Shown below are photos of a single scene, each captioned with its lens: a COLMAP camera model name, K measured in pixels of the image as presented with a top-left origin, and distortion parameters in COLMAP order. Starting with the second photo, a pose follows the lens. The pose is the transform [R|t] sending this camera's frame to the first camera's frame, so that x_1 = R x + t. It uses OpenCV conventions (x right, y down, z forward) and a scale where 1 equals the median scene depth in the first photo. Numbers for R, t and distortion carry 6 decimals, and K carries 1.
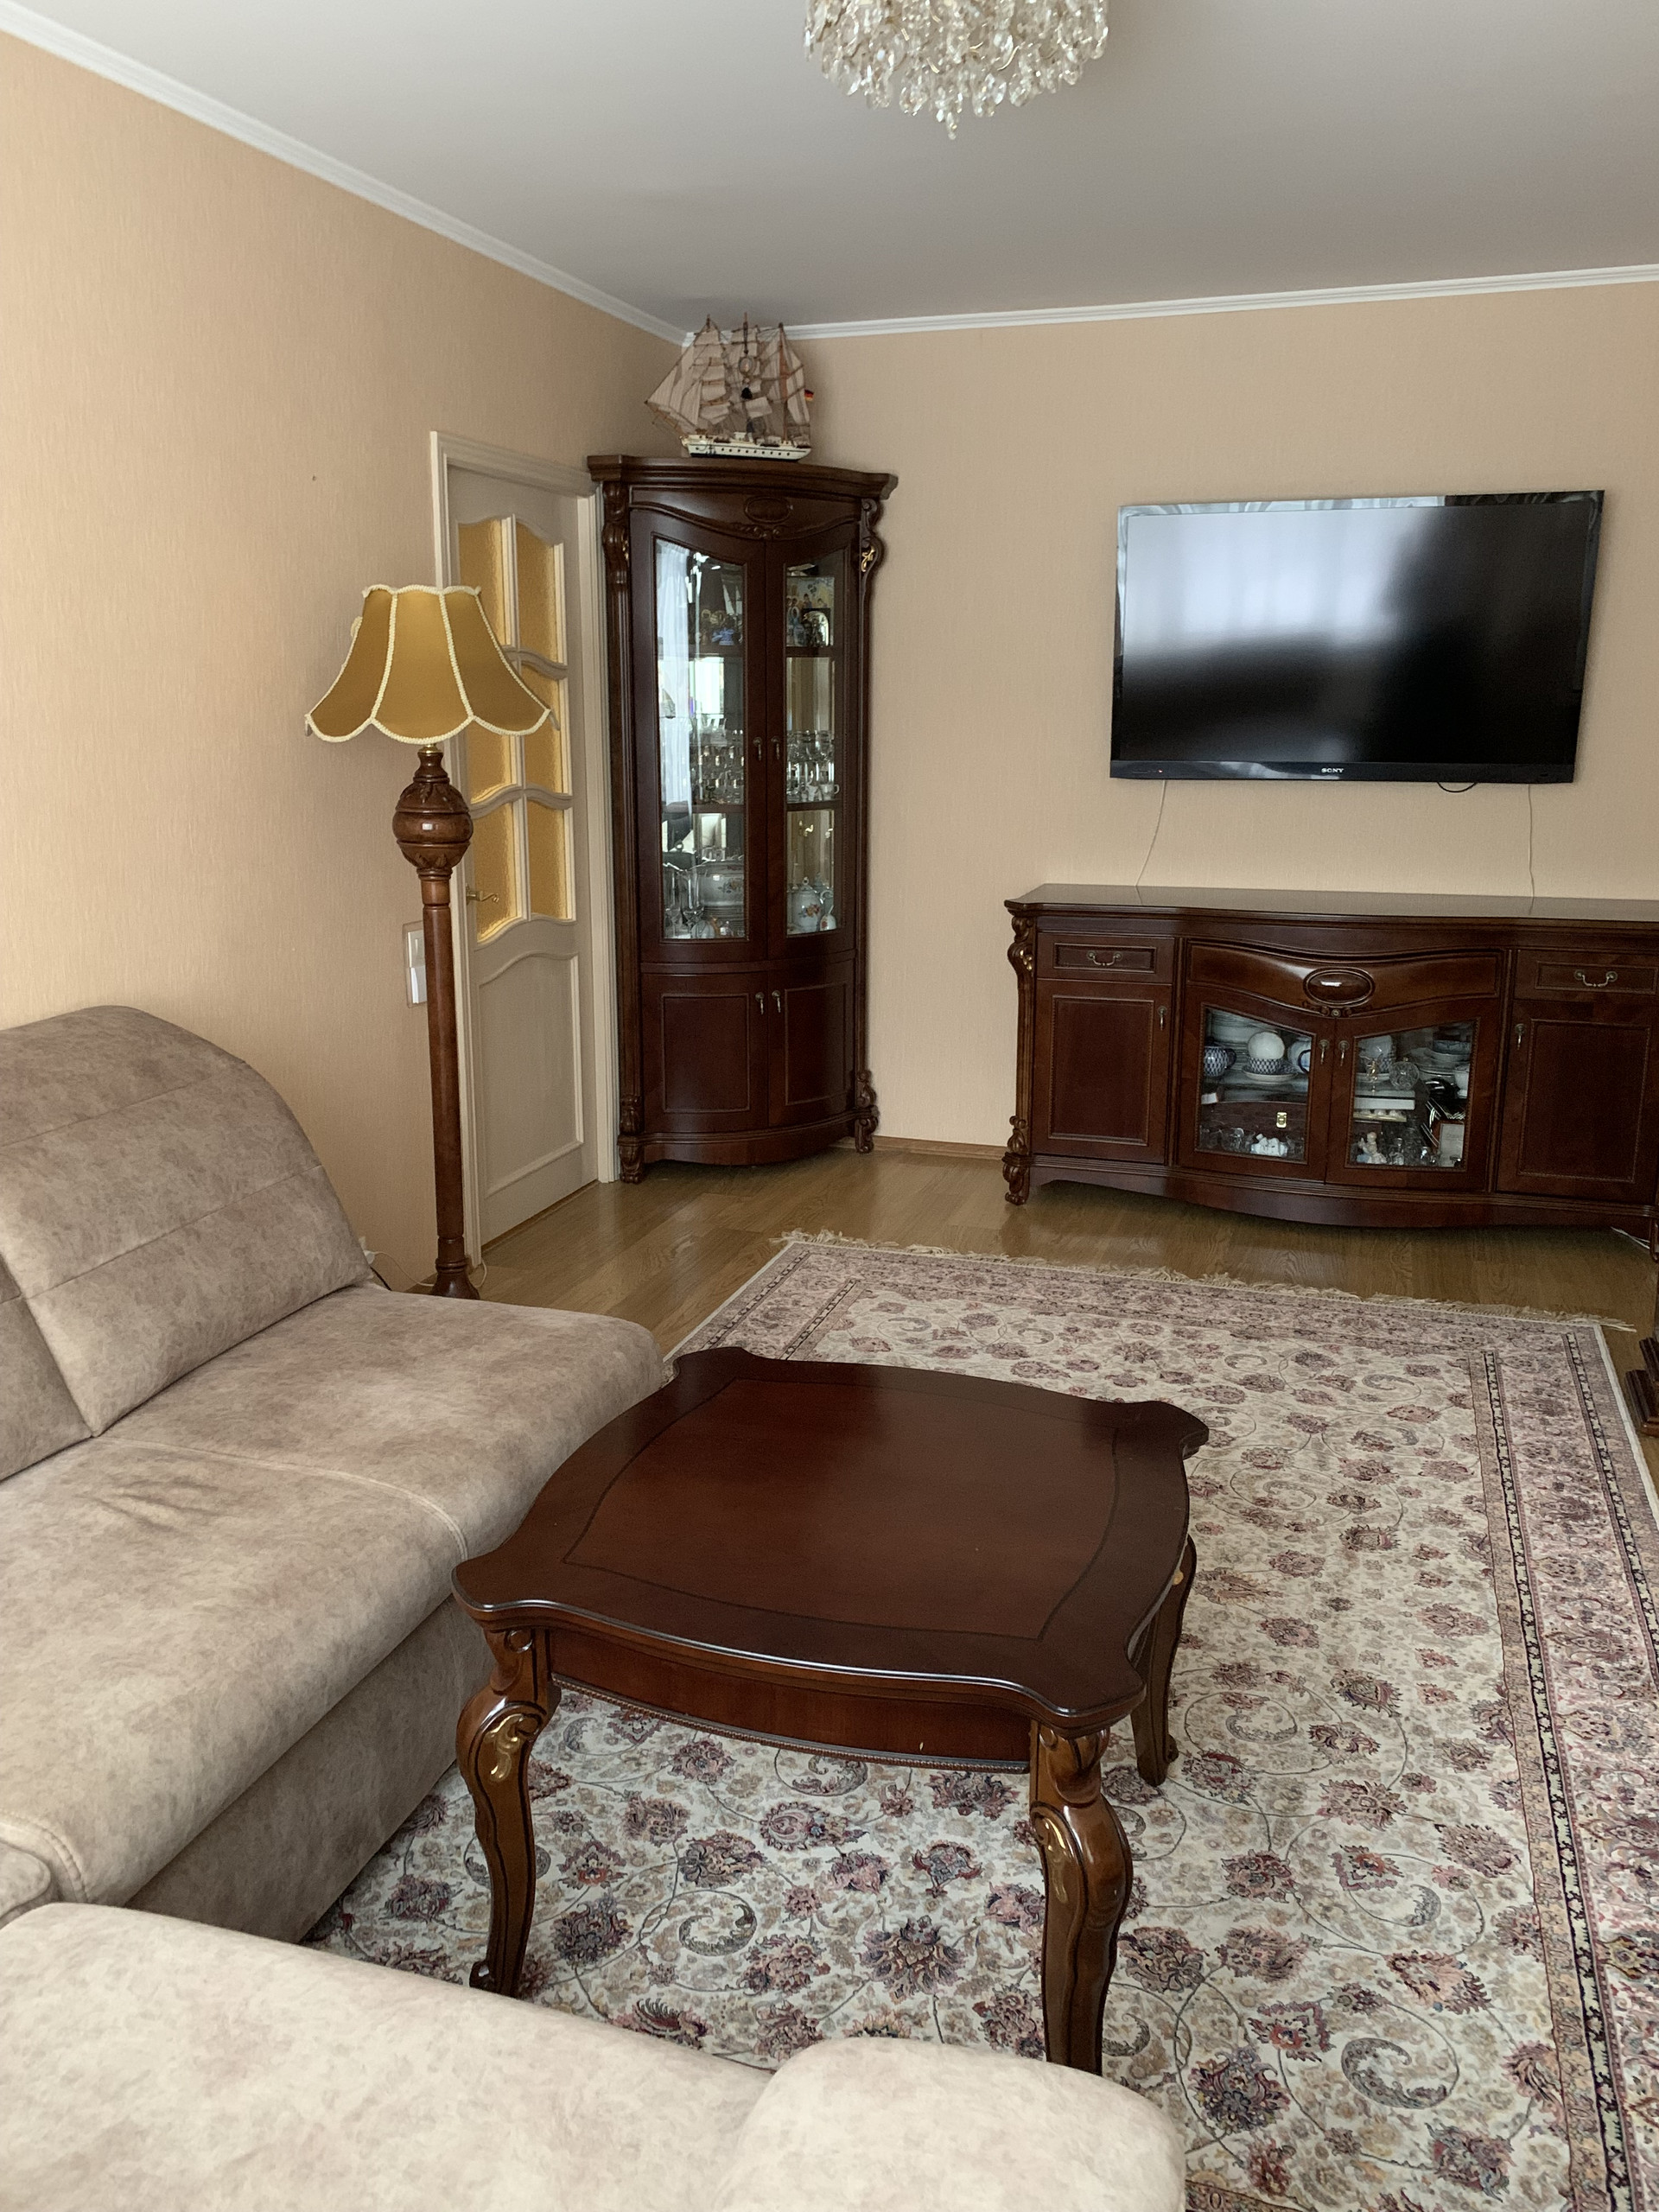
lens RADIAL K [[1681.5, 0, 829.5], [0, 1681.5, 1106.0], [0, 0, 1]] dist [0.051039, -0.085880]
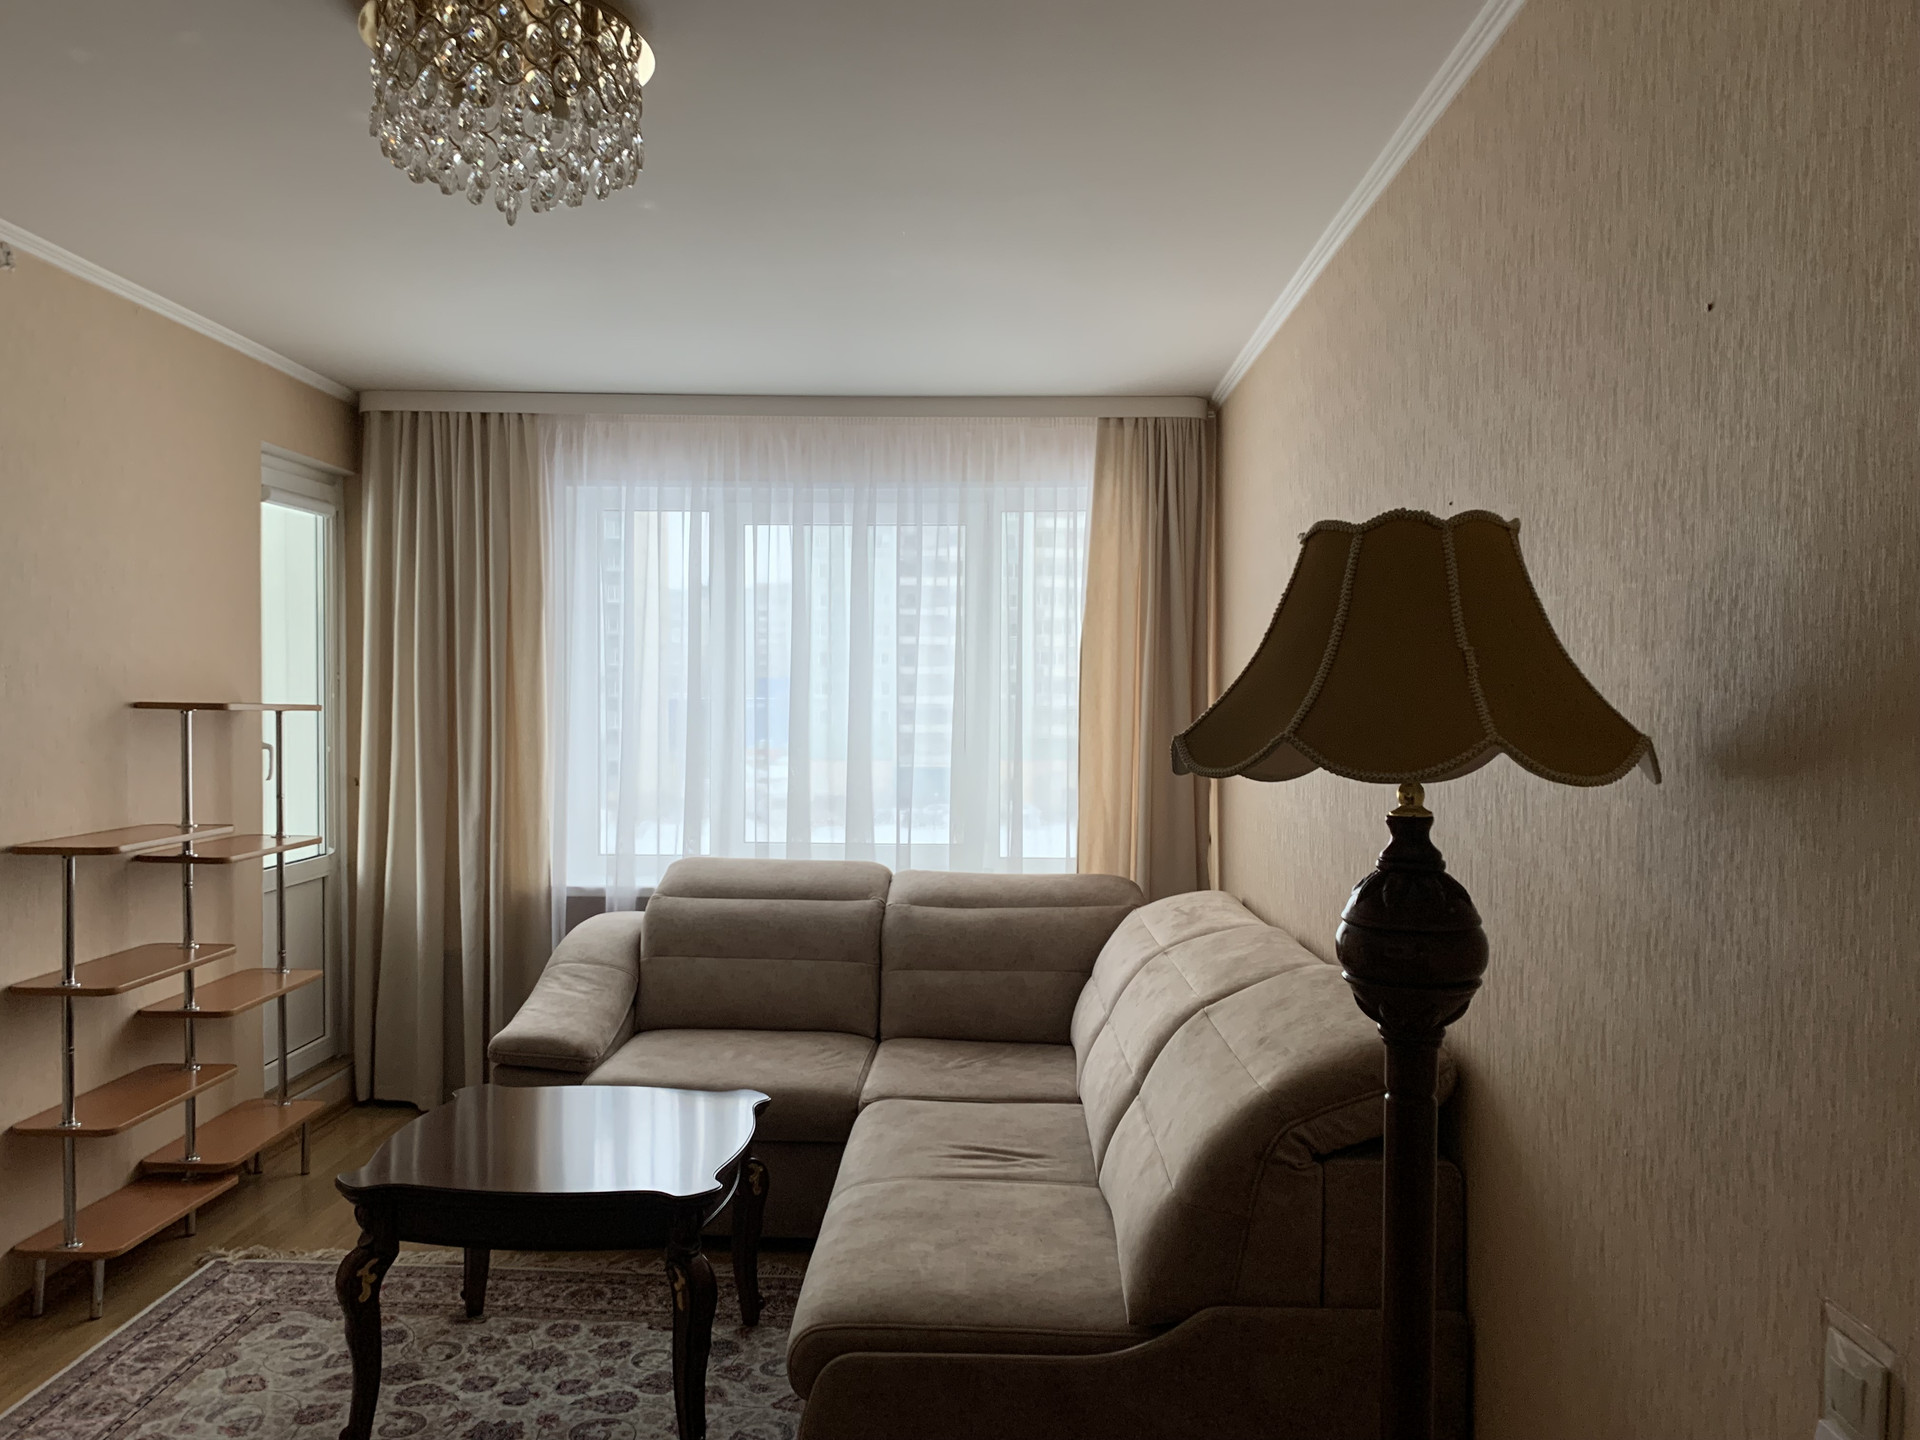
lens RADIAL K [[1459.5, 0, 960.0], [0, 1459.5, 720.0], [0, 0, 1]] dist [0.051039, -0.085880]
pose [[-0.958990, -0.011841, -0.283193, 0.069946], [-0.079433, 0.970318, 0.228415, -0.546328], [0.272082, 0.241542, -0.931466, 2.282249]]
